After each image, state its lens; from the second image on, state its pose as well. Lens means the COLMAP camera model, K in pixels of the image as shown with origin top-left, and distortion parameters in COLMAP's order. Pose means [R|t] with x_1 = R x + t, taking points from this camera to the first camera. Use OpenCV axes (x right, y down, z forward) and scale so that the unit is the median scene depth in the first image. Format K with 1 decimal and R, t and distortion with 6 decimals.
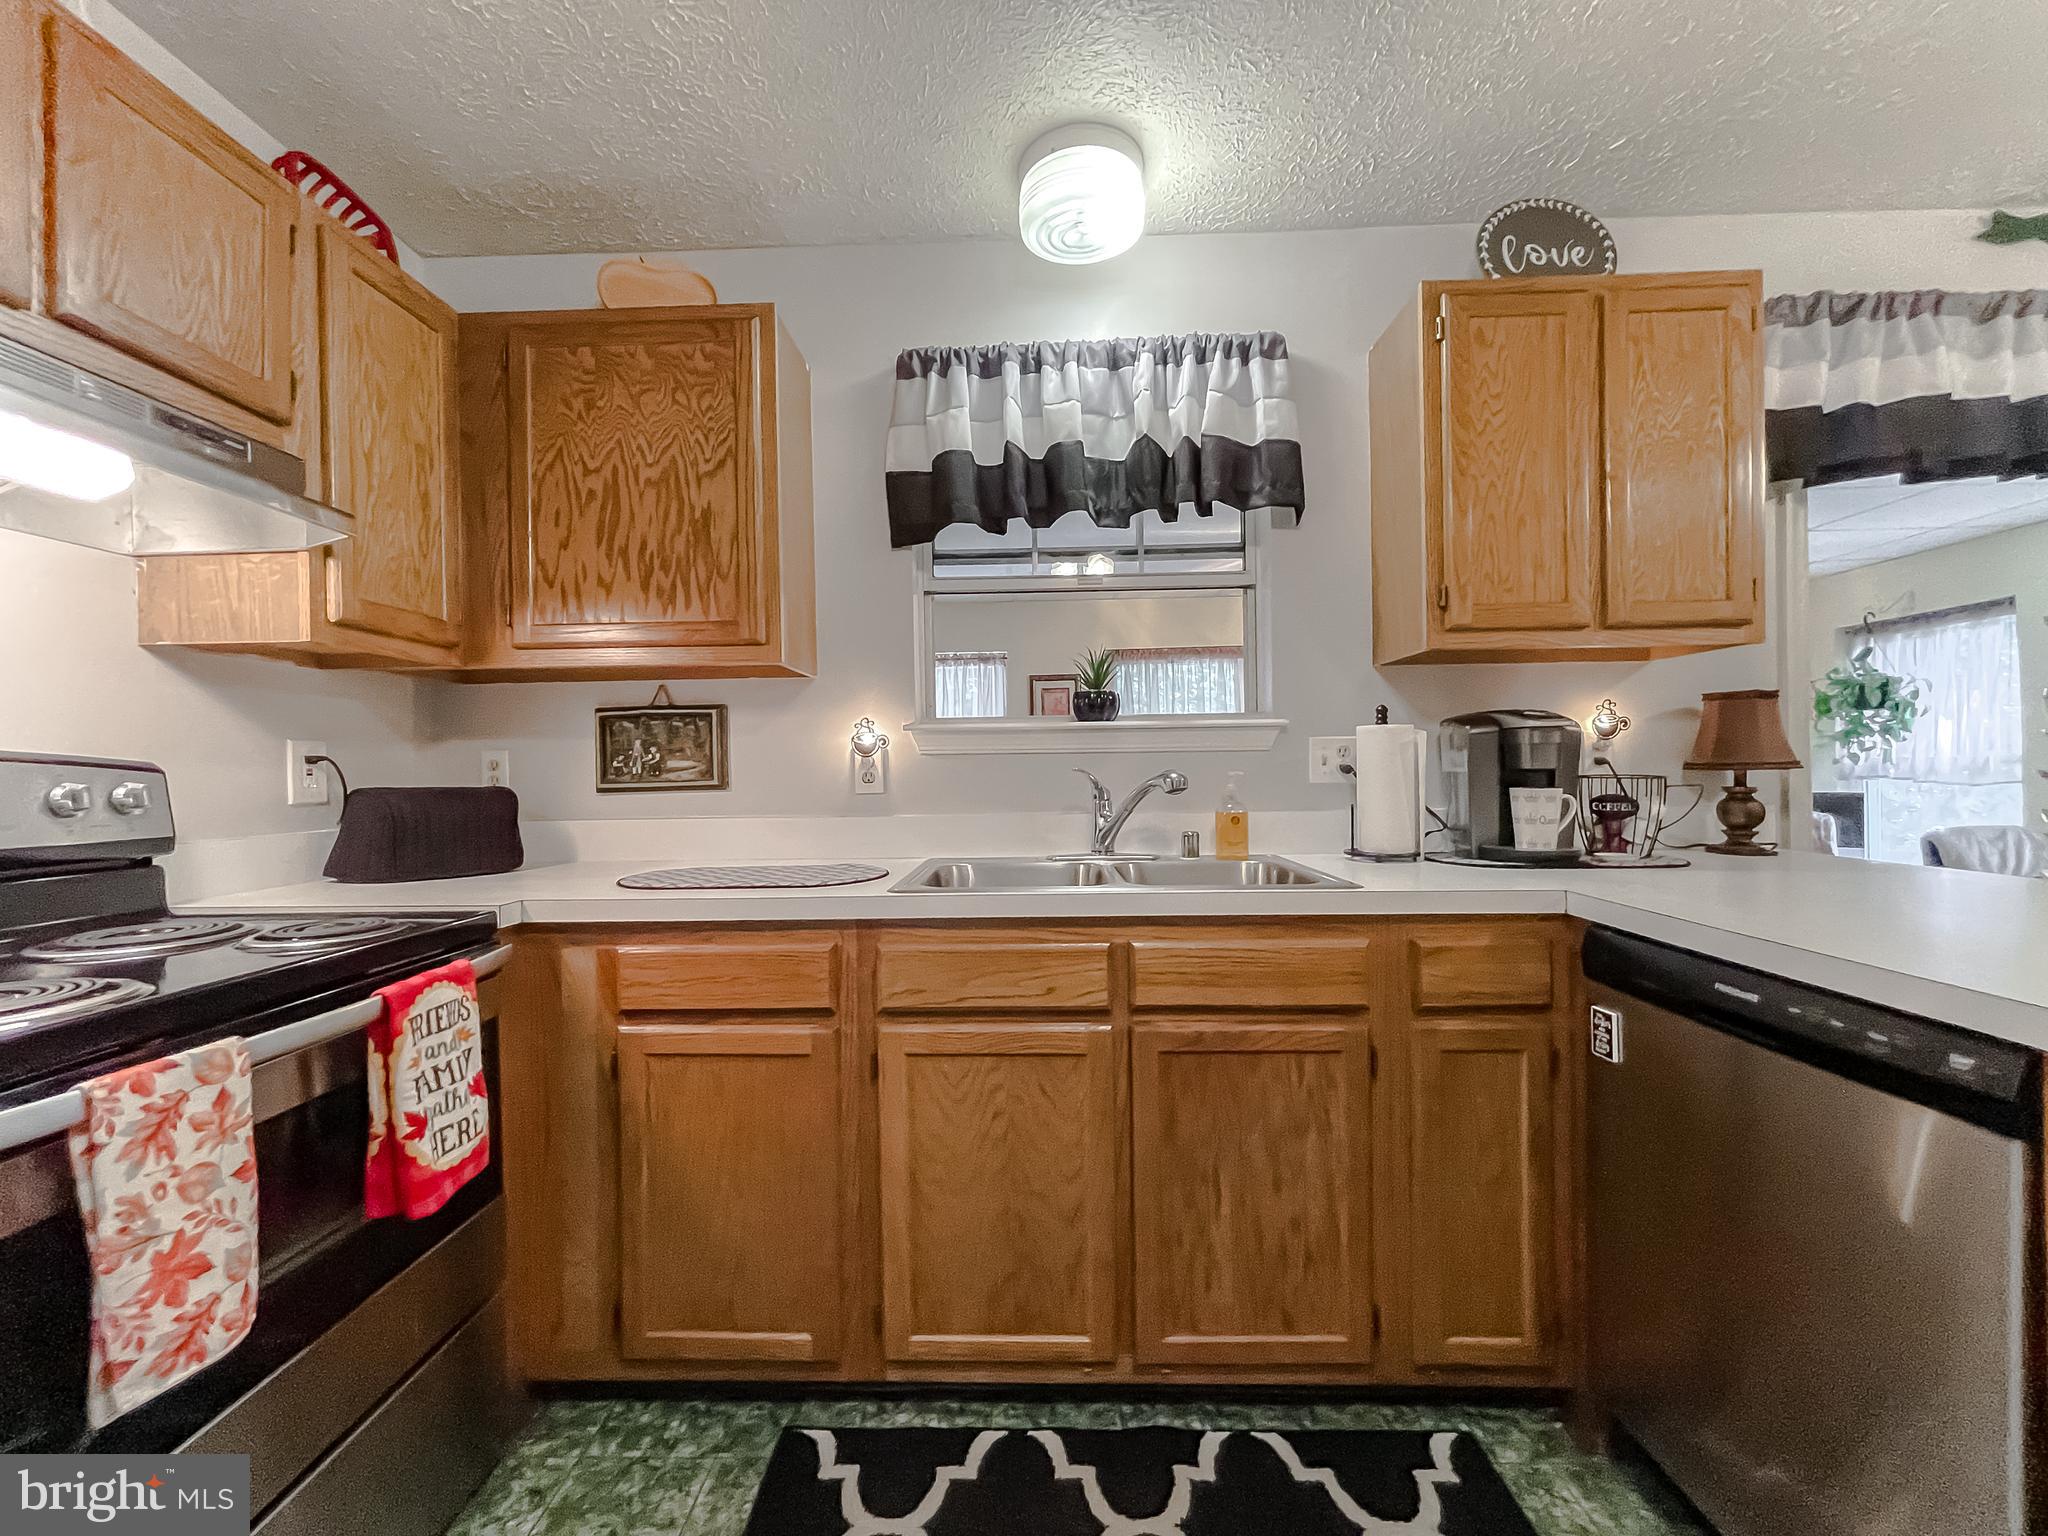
lens RADIAL K [[836.4, 0, 1021.7], [0, 836.4, 773.0], [0, 0, 1]] dist [-0.003501, 0.001218]
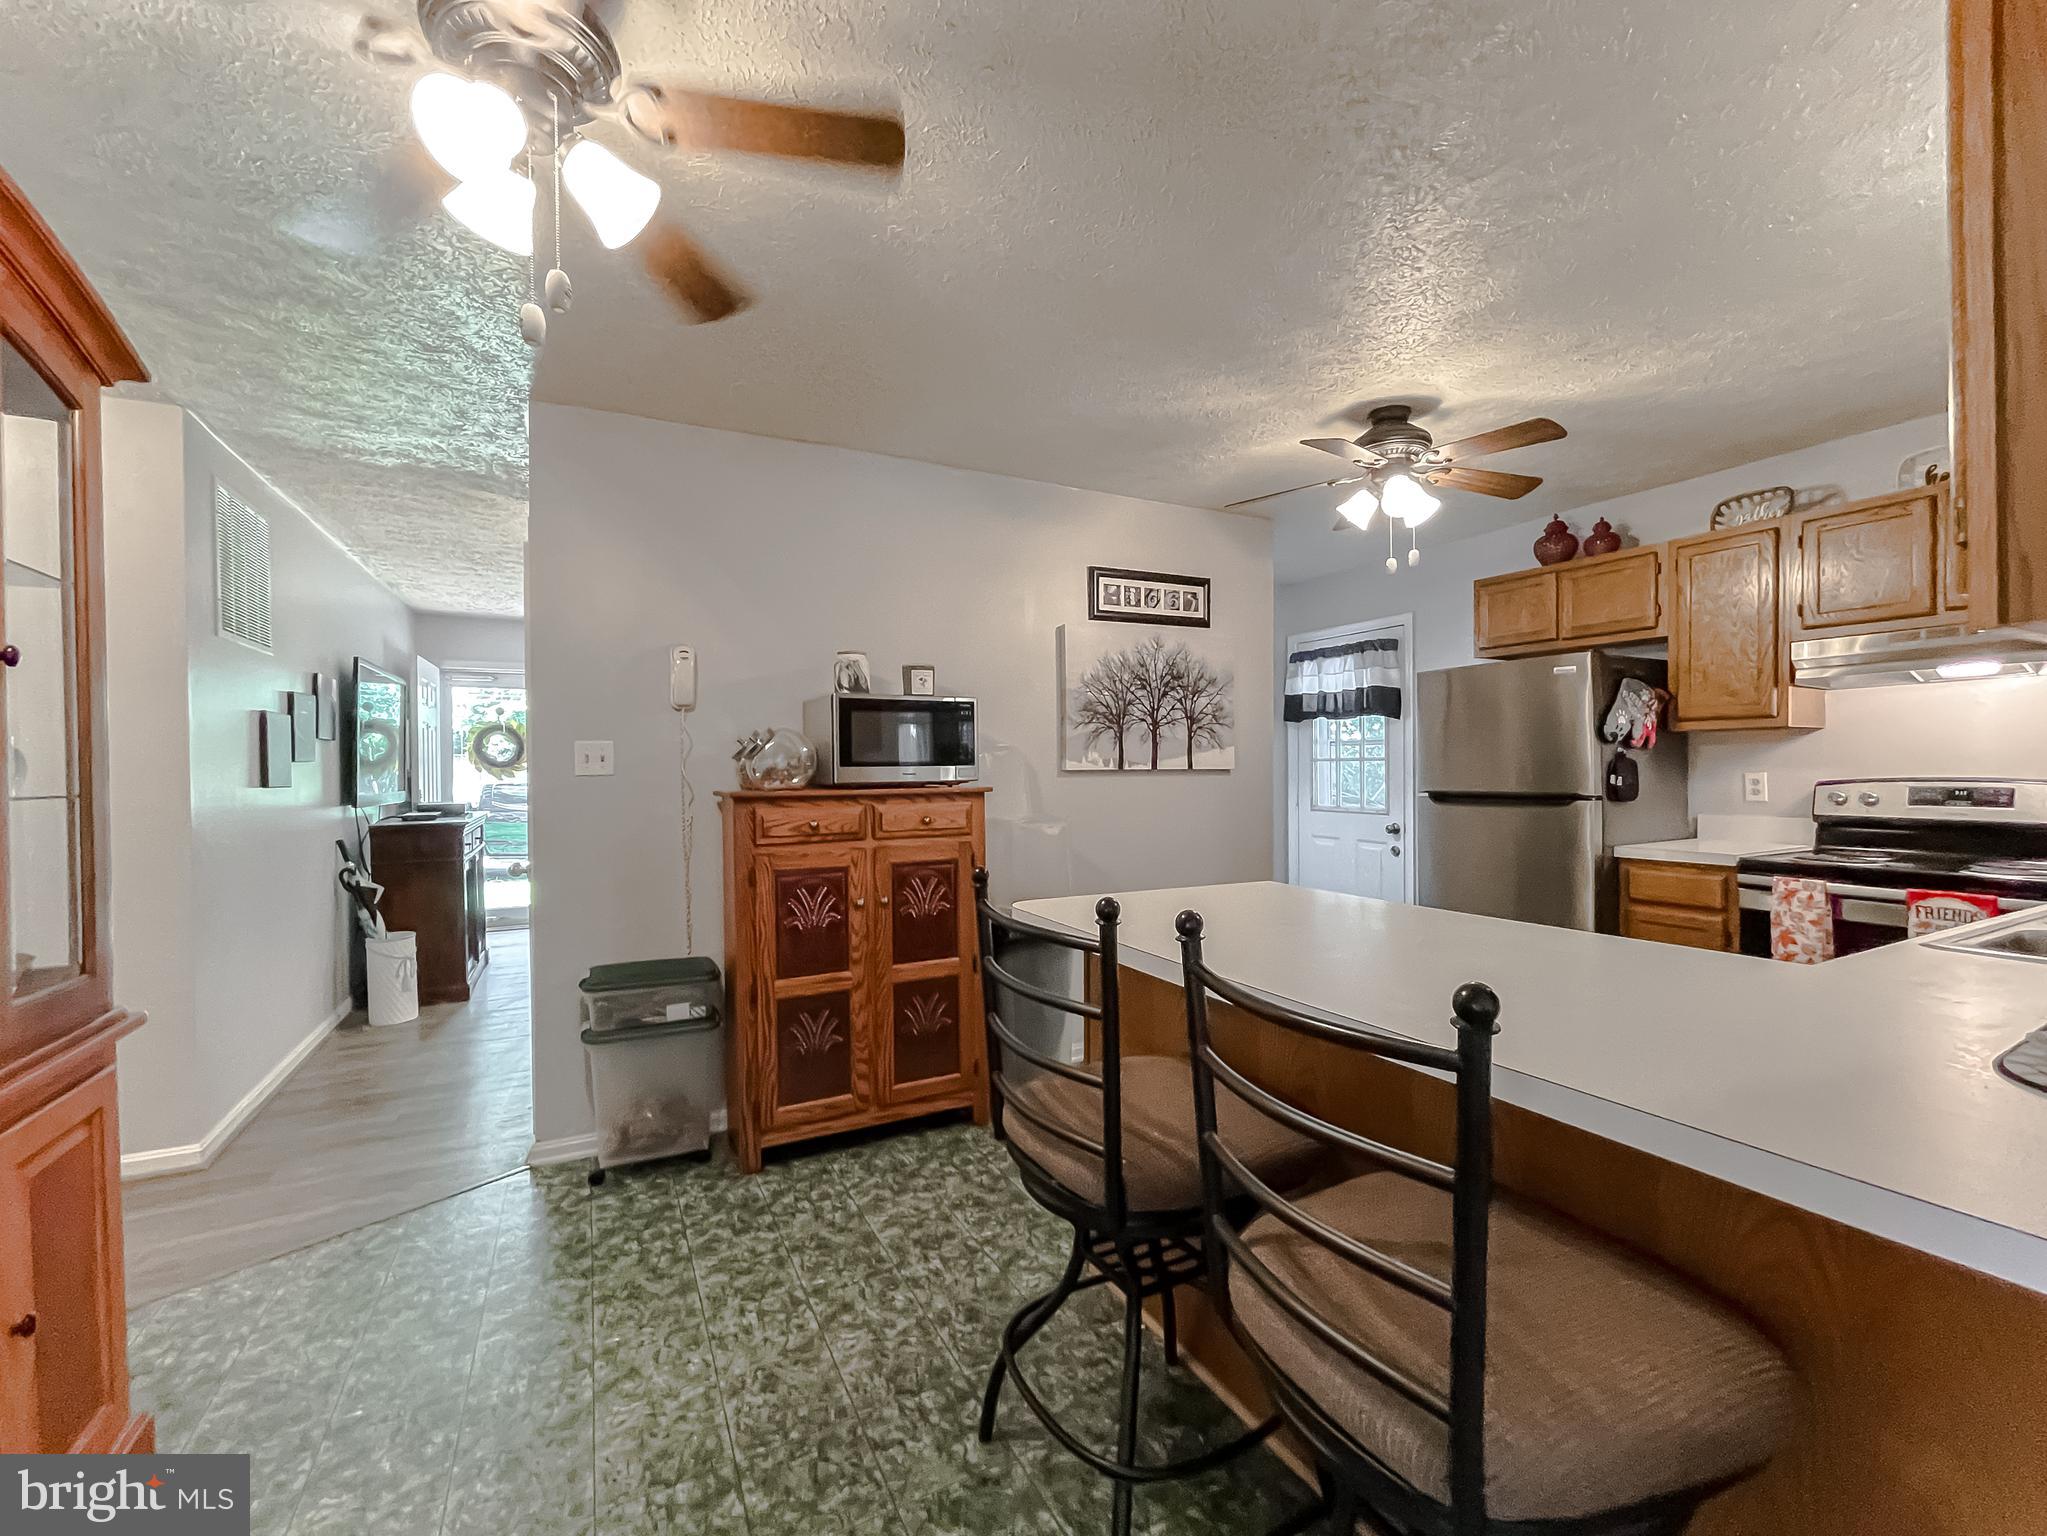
lens RADIAL K [[836.0, 0, 1014.5], [0, 836.0, 772.7], [0, 0, 1]] dist [-0.003501, 0.001218]
pose [[-0.879537, 0.027617, -0.475029, 1.540171], [0.020821, 0.999592, 0.019563, -0.098663], [0.475375, 0.007316, -0.879753, 1.135902]]
